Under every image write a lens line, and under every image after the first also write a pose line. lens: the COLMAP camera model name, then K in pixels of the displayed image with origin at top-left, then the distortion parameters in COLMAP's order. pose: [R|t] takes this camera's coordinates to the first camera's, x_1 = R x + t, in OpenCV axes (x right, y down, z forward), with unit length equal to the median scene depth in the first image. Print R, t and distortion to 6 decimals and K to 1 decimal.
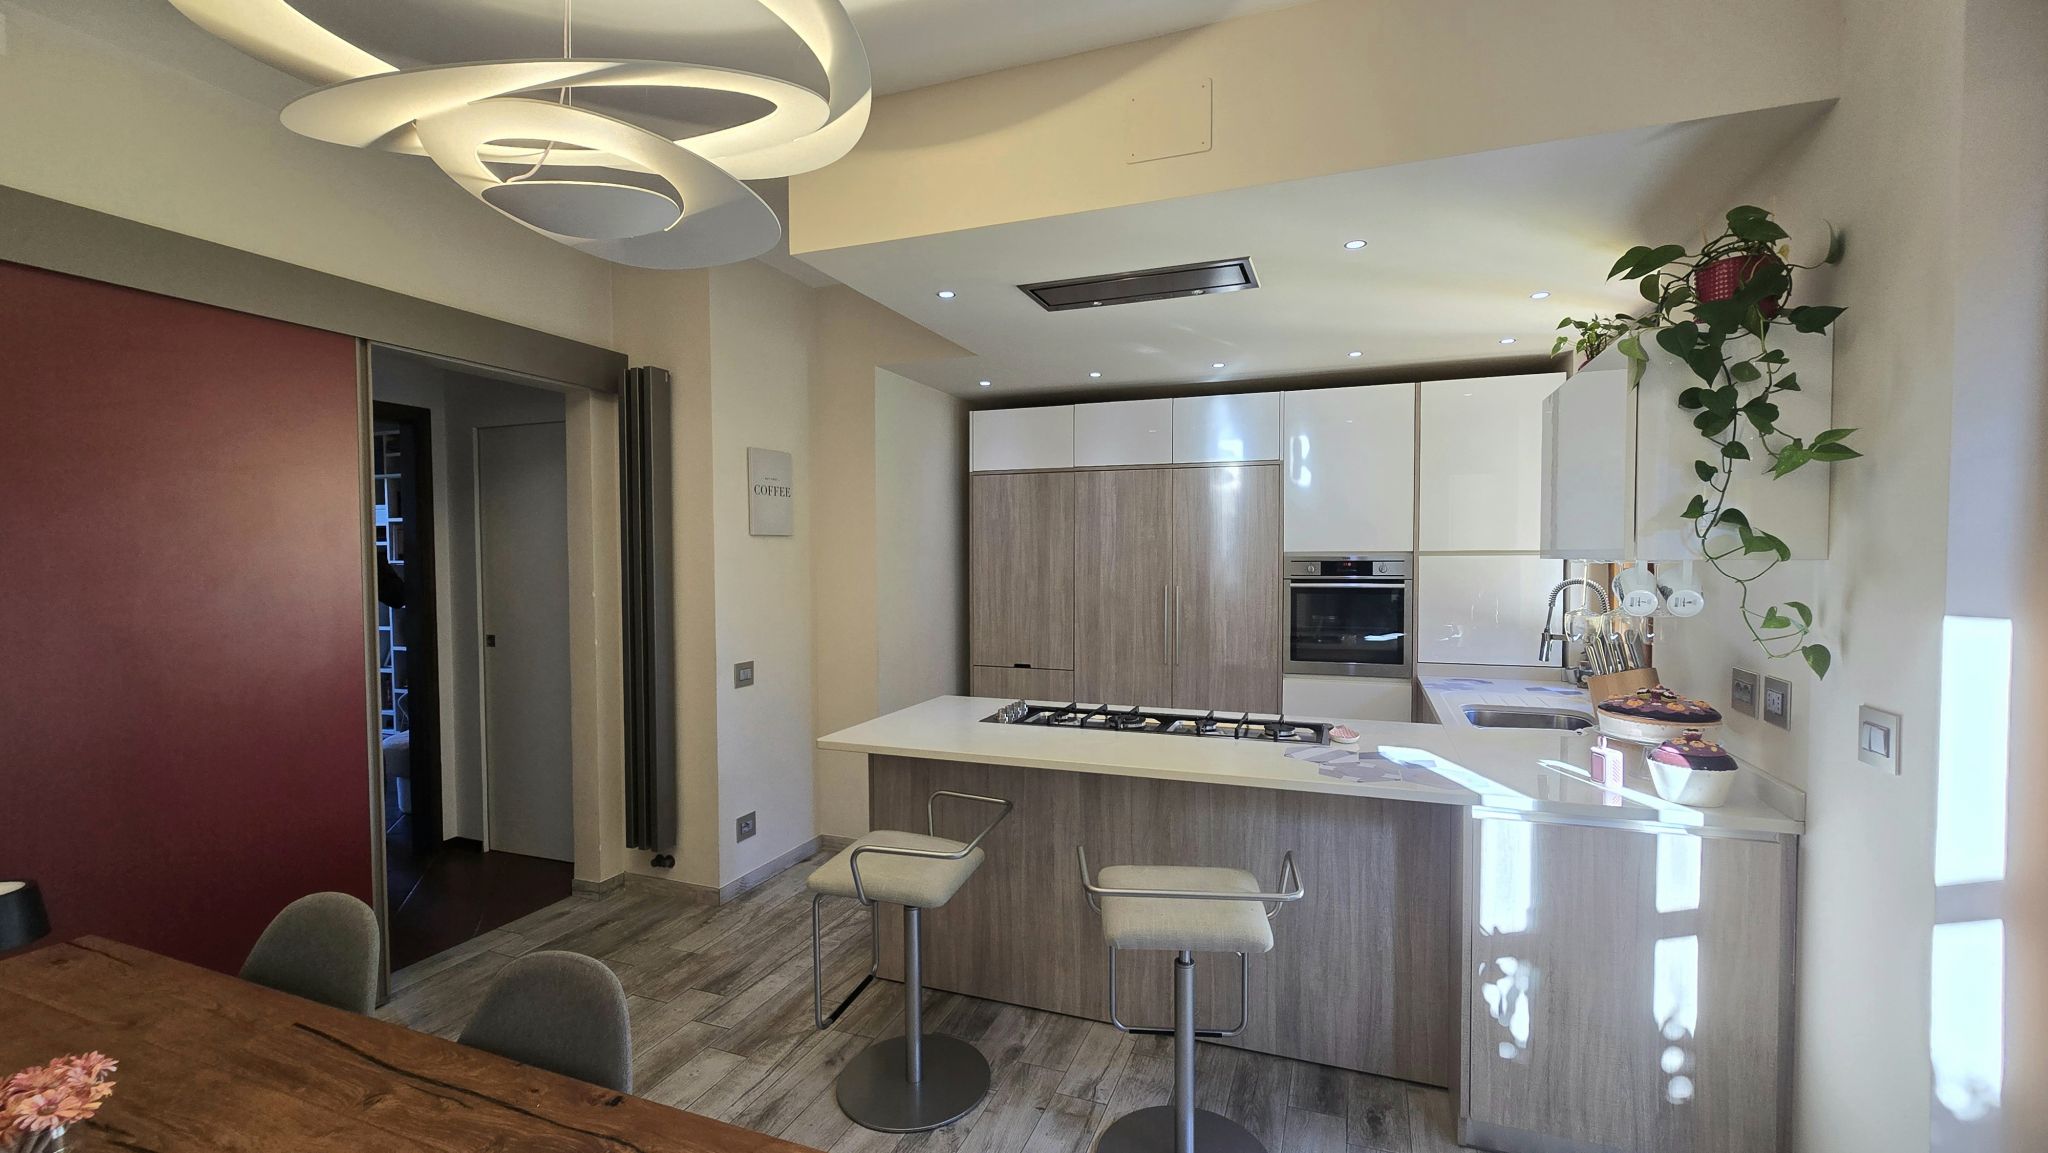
lens RADIAL K [[842.9, 0, 1047.1], [0, 842.9, 586.1], [0, 0, 1]] dist [-0.001964, -0.000032]
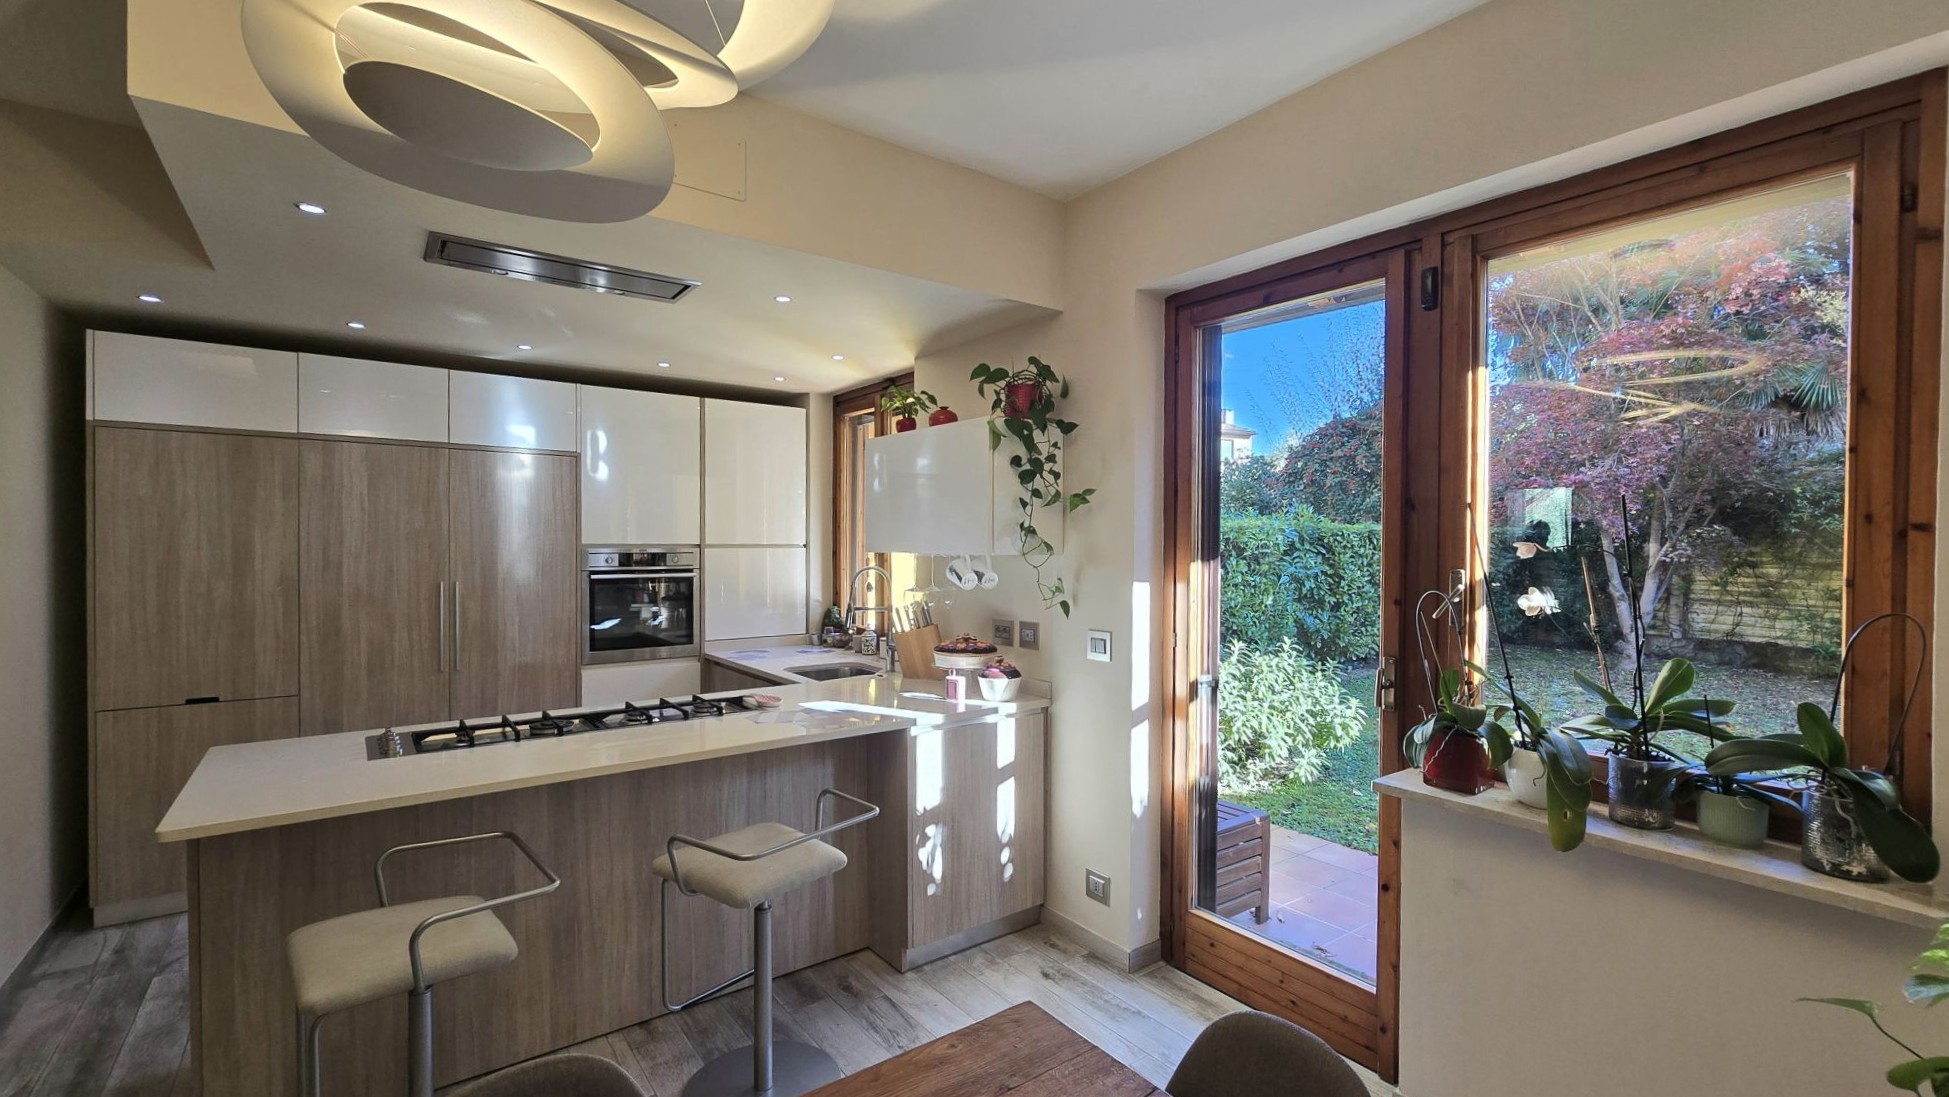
lens RADIAL K [[836.5, 0, 991.4], [0, 836.5, 553.4], [0, 0, 1]] dist [-0.009189, 0.003891]
pose [[0.535156, -0.007454, 0.844721, -0.298638], [0.024464, 0.999678, -0.006678, -0.010579], [-0.844399, 0.024239, 0.535166, 0.056257]]
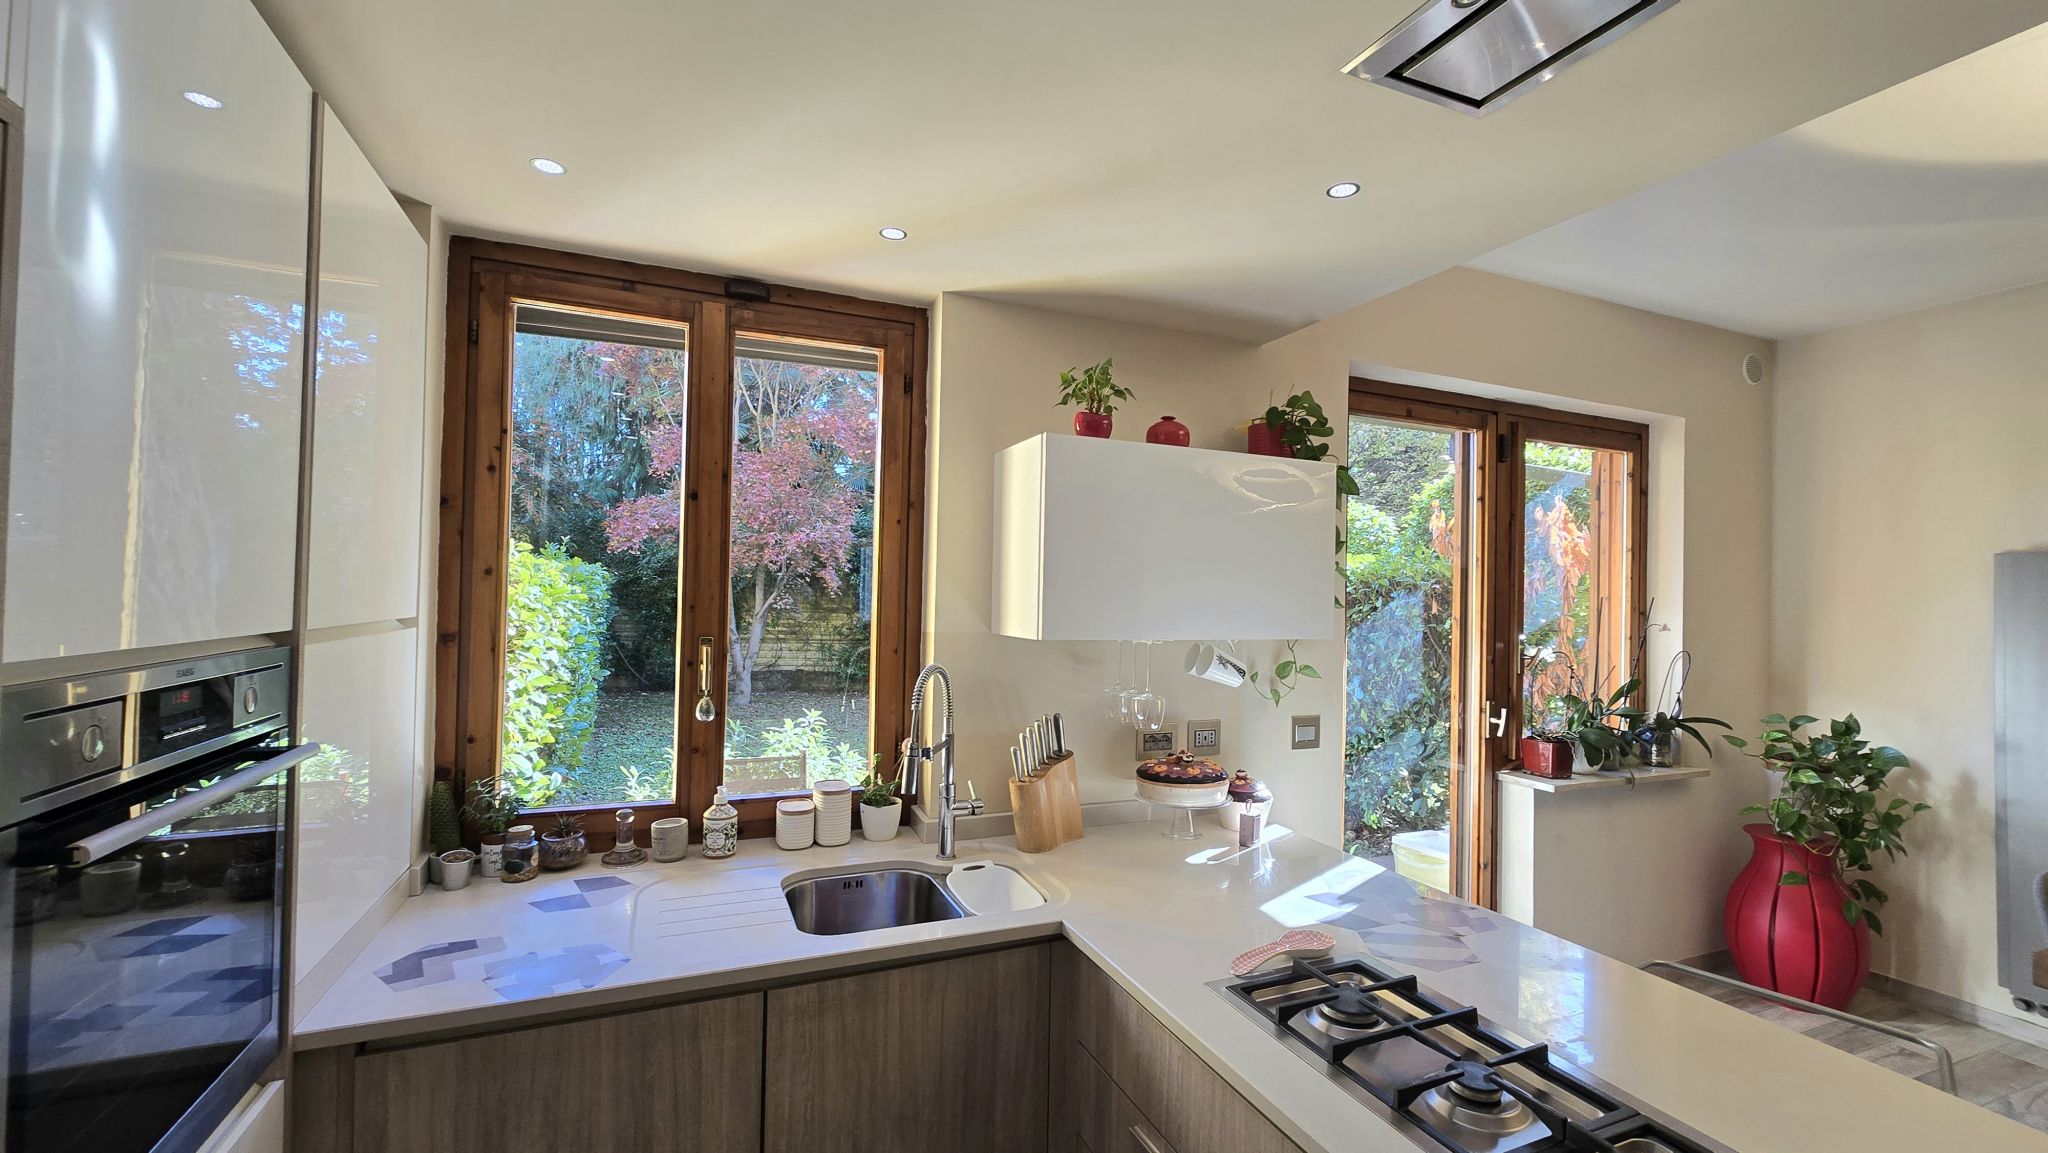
lens RADIAL K [[846.1, 0, 1058.3], [0, 846.1, 582.9], [0, 0, 1]] dist [-0.002914, -0.000084]
pose [[-0.695449, -0.002181, 0.718572, 0.020263], [0.005149, 0.999955, 0.008018, -0.057230], [-0.718557, 0.009276, -0.695407, 0.968864]]
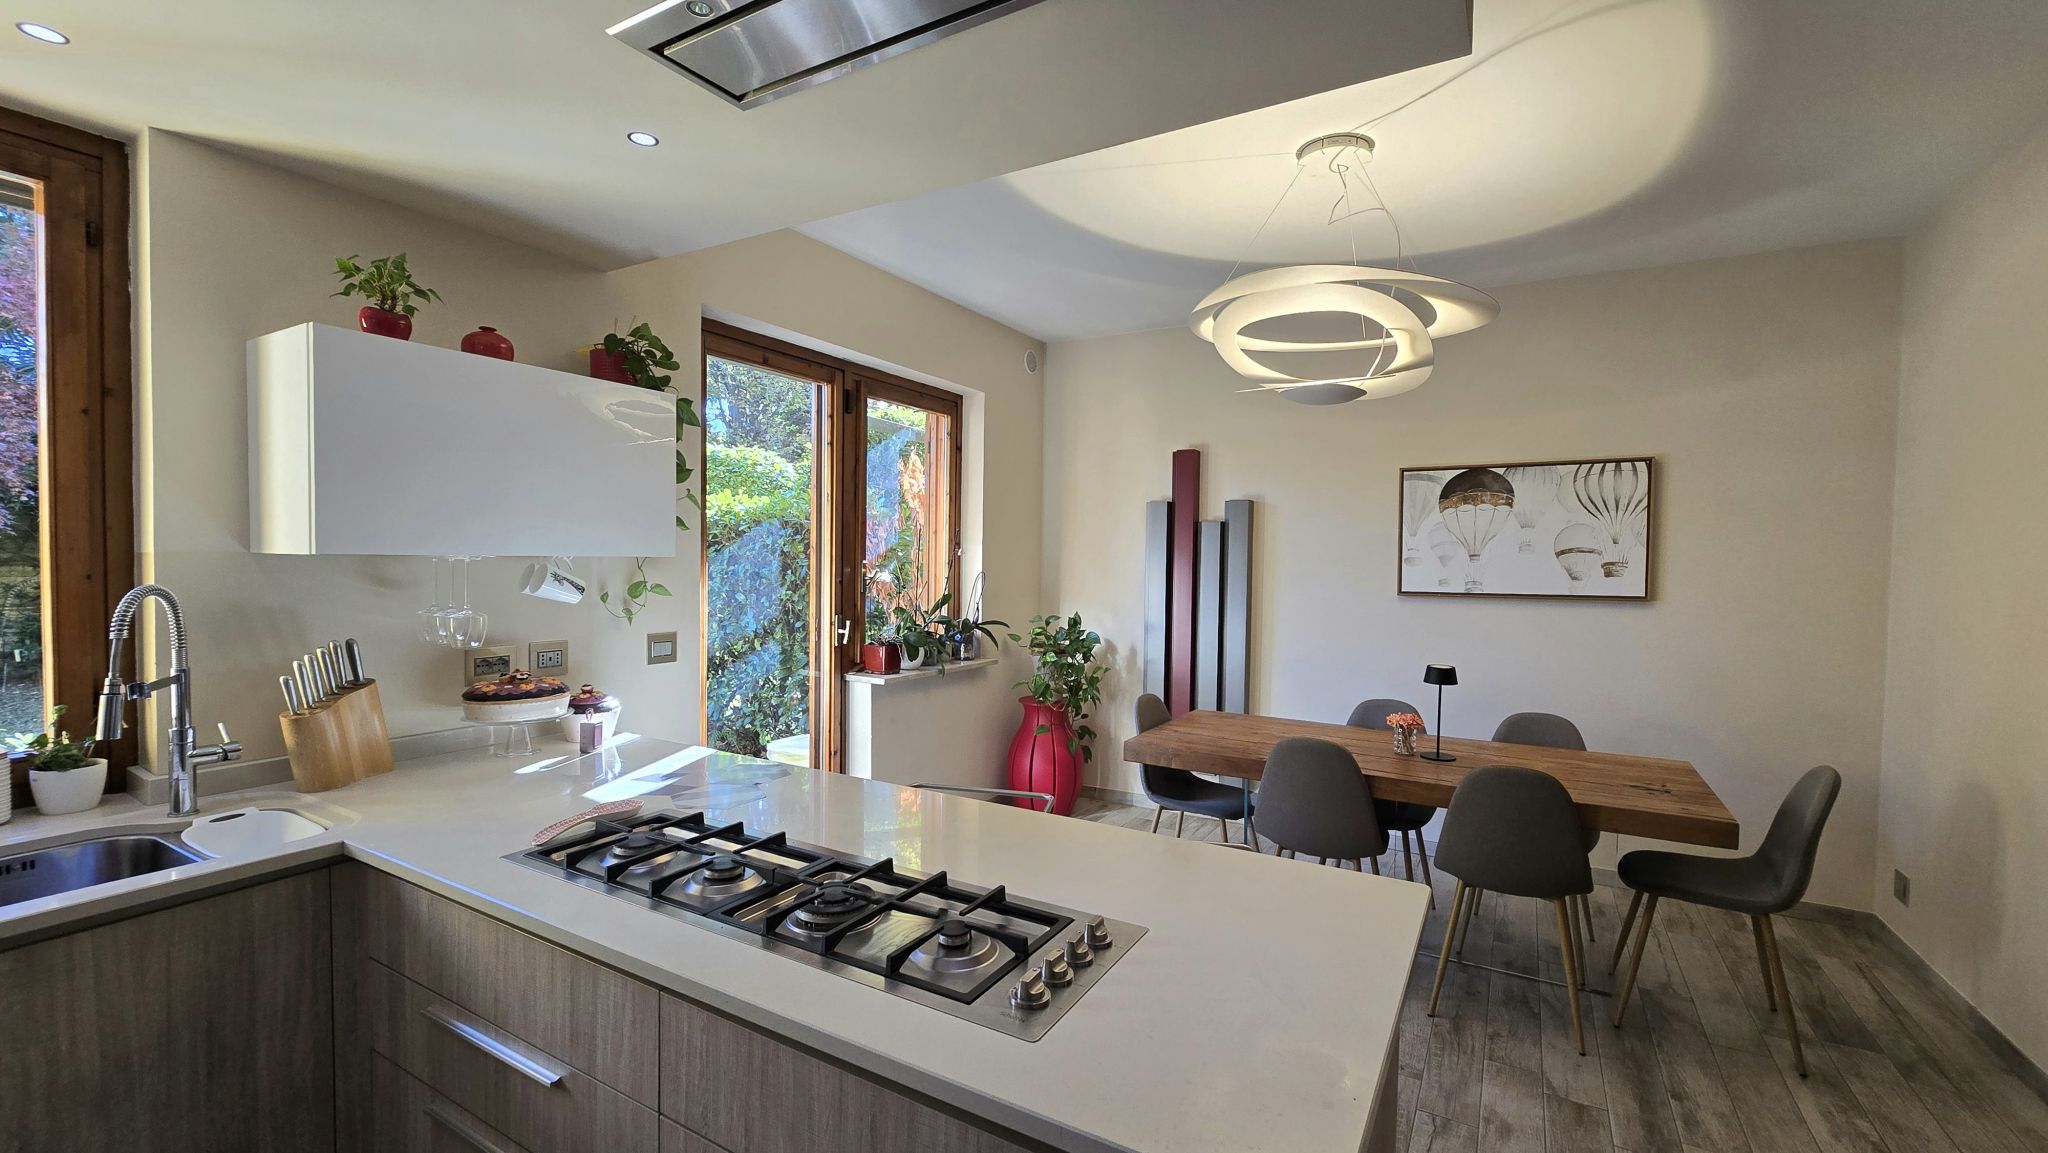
lens RADIAL K [[834.4, 0, 1040.3], [0, 834.4, 582.1], [0, 0, 1]] dist [-0.002577, 0.000142]
pose [[-0.985747, -0.018574, 0.167204, -0.068405], [-0.007769, 0.997852, 0.065049, -0.037153], [-0.168053, 0.062823, -0.983774, 1.002200]]
